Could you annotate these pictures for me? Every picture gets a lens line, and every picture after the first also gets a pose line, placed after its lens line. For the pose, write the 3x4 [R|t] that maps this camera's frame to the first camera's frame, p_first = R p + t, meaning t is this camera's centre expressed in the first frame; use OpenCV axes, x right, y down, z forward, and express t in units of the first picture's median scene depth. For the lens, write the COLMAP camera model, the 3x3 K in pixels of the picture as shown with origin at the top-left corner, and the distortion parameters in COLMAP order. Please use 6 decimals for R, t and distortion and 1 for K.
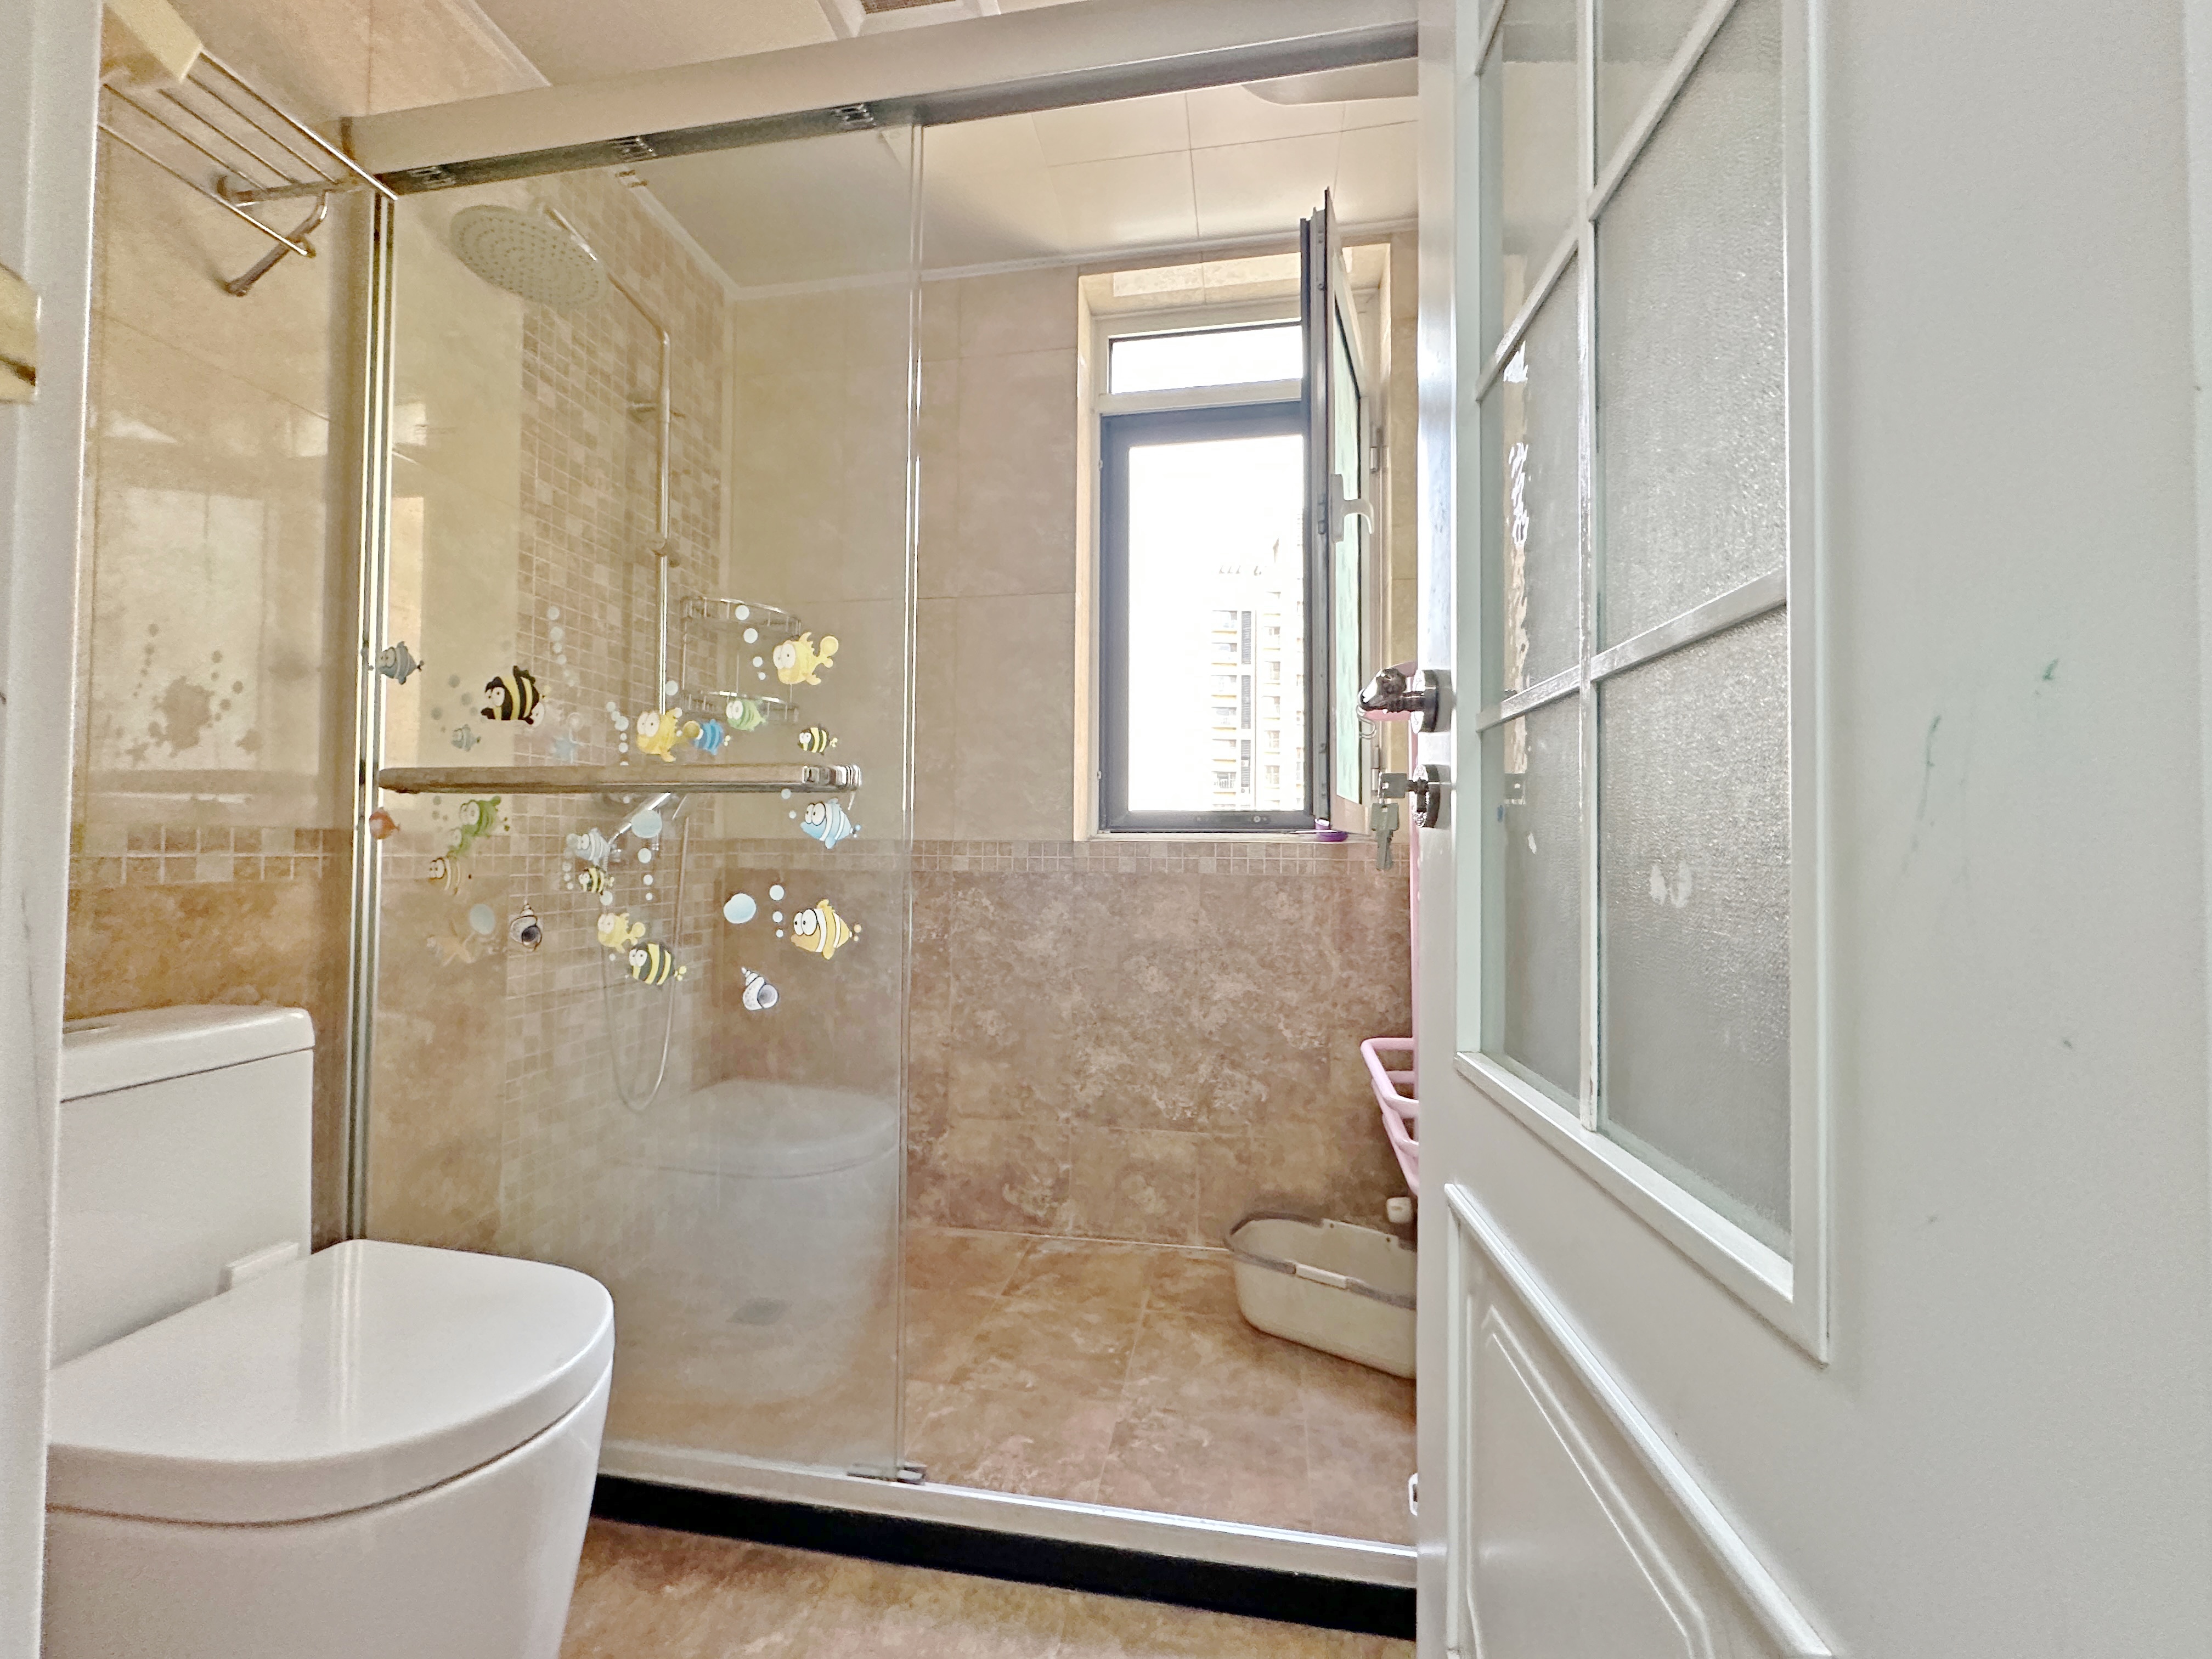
lens RADIAL K [[881.0, 0, 1110.0], [0, 881.0, 828.9], [0, 0, 1]] dist [-0.002790, -0.000300]
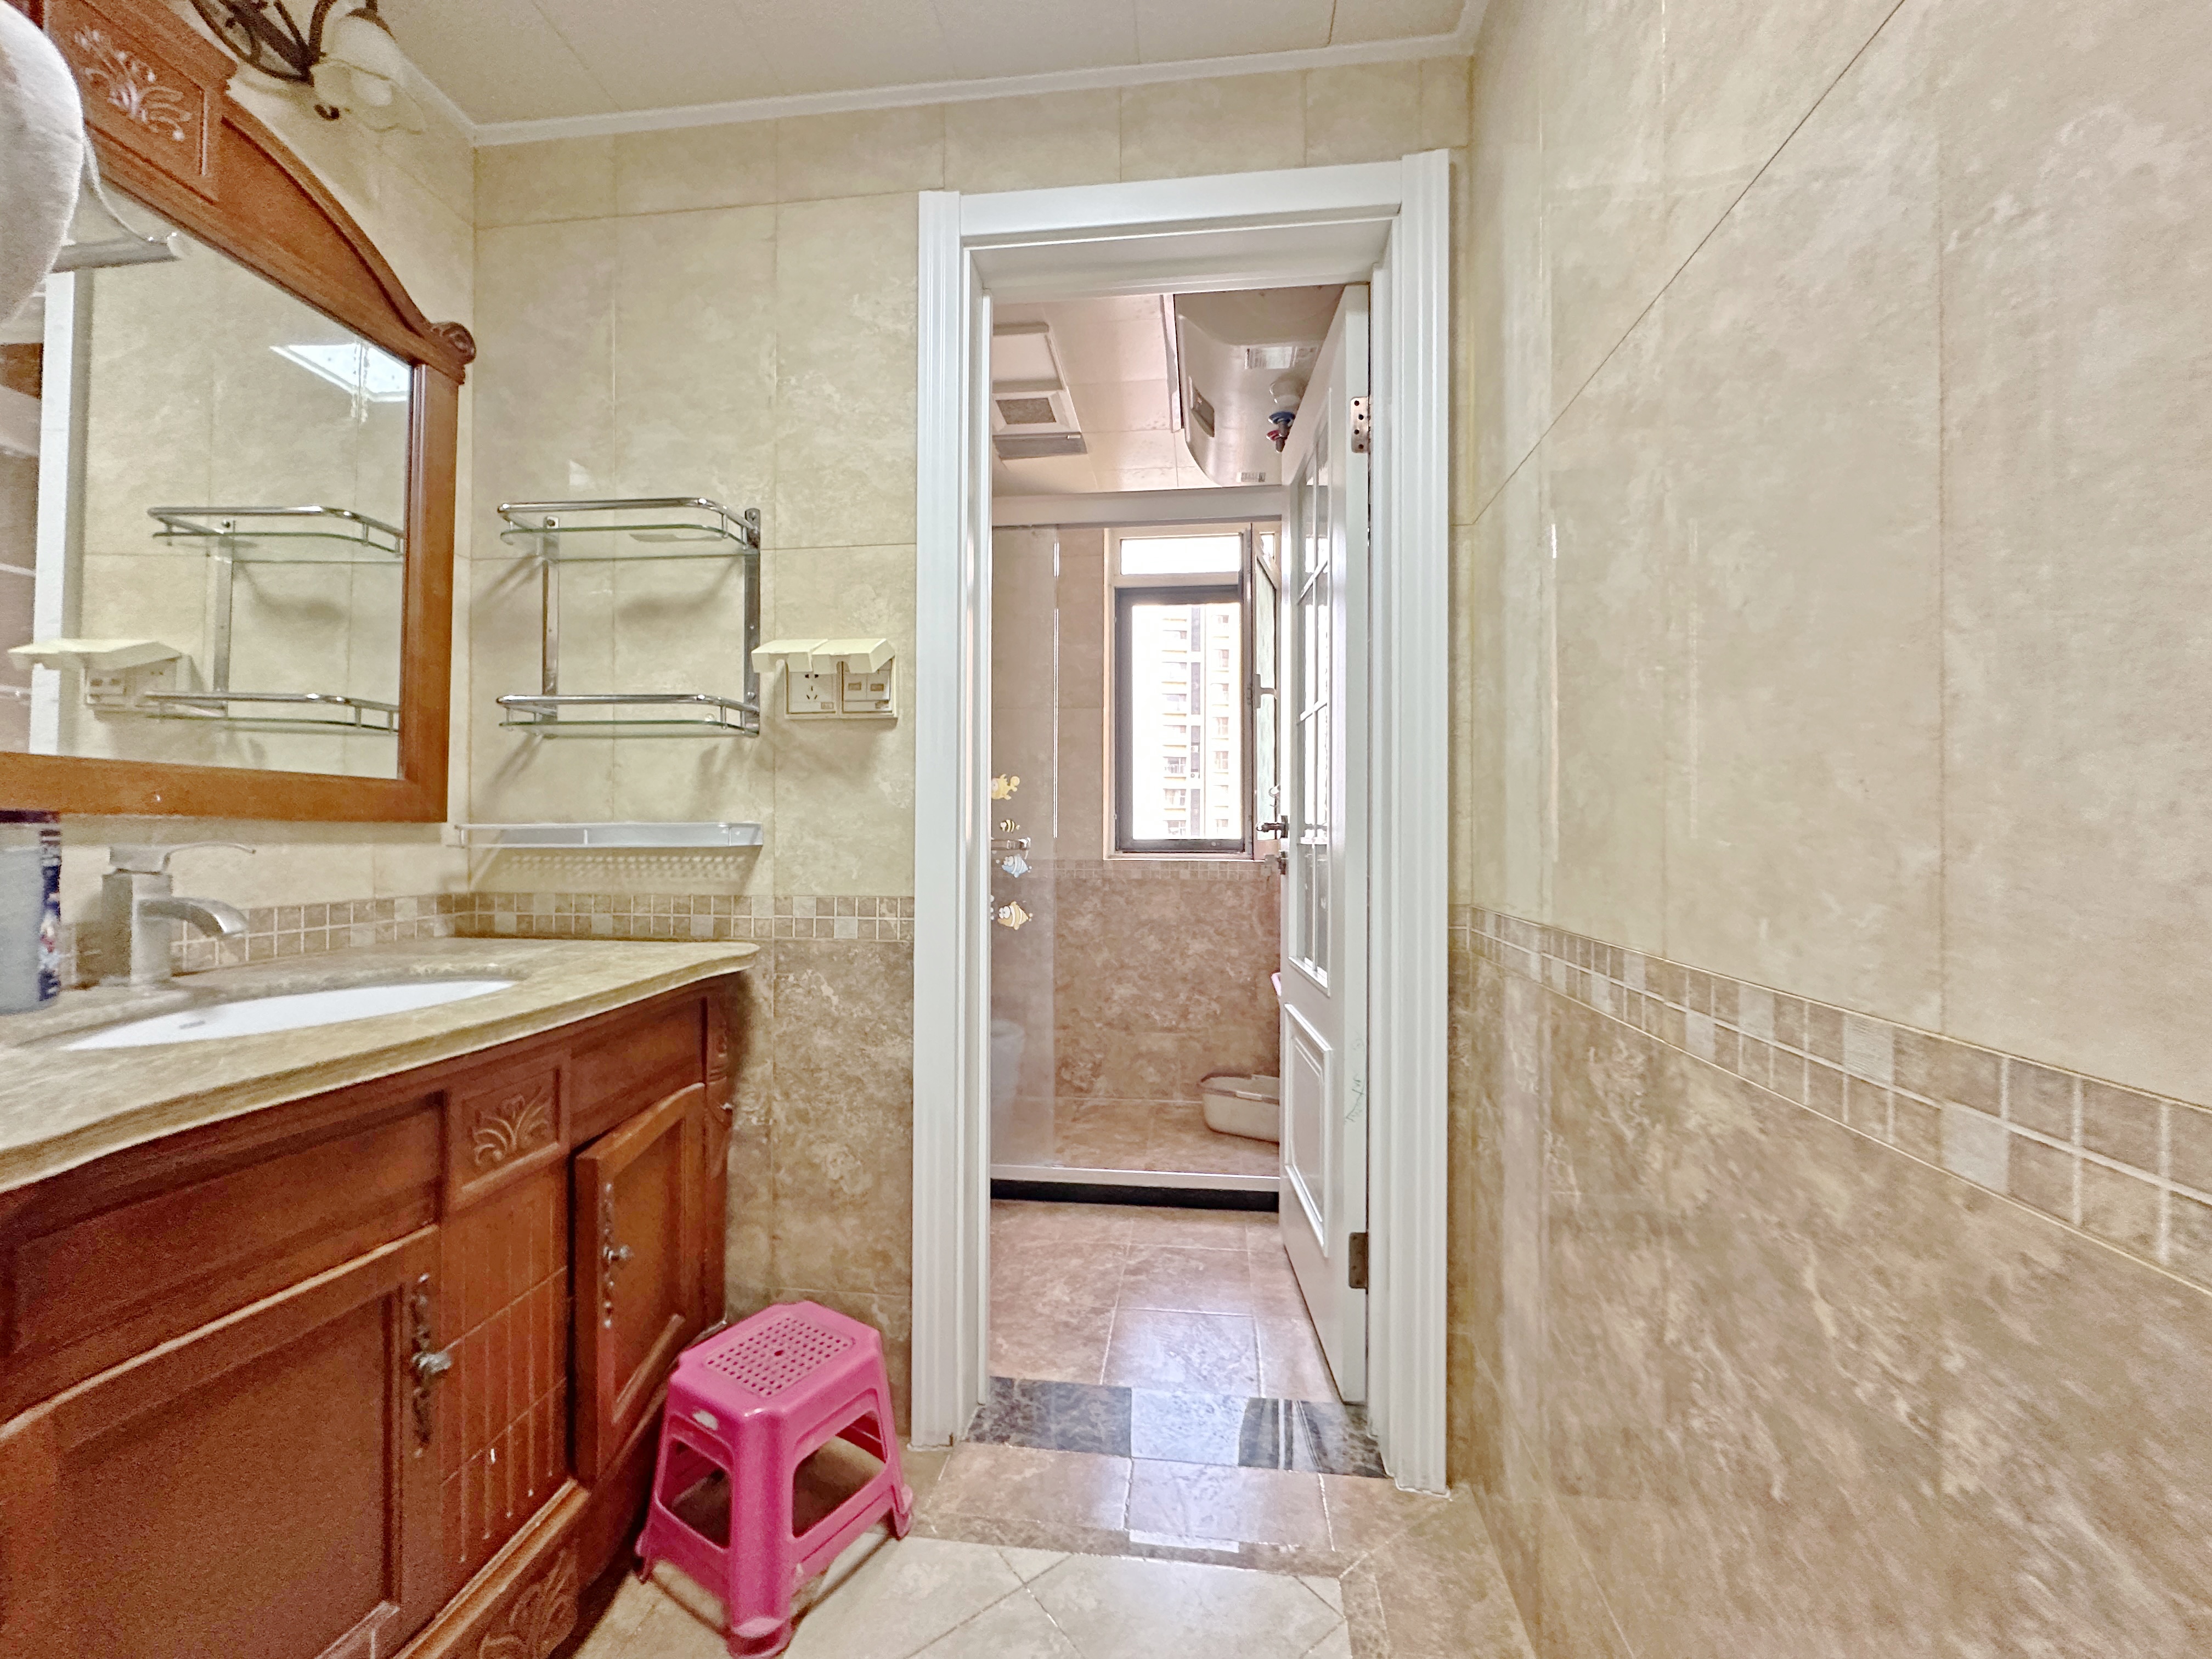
lens RADIAL K [[881.0, 0, 1106.4], [0, 881.0, 831.7], [0, 0, 1]] dist [-0.002790, -0.000300]
pose [[0.998602, -0.005683, 0.052550, -0.124452], [0.004458, 0.999716, 0.023401, -0.079308], [-0.052668, -0.023134, 0.998344, -0.658902]]
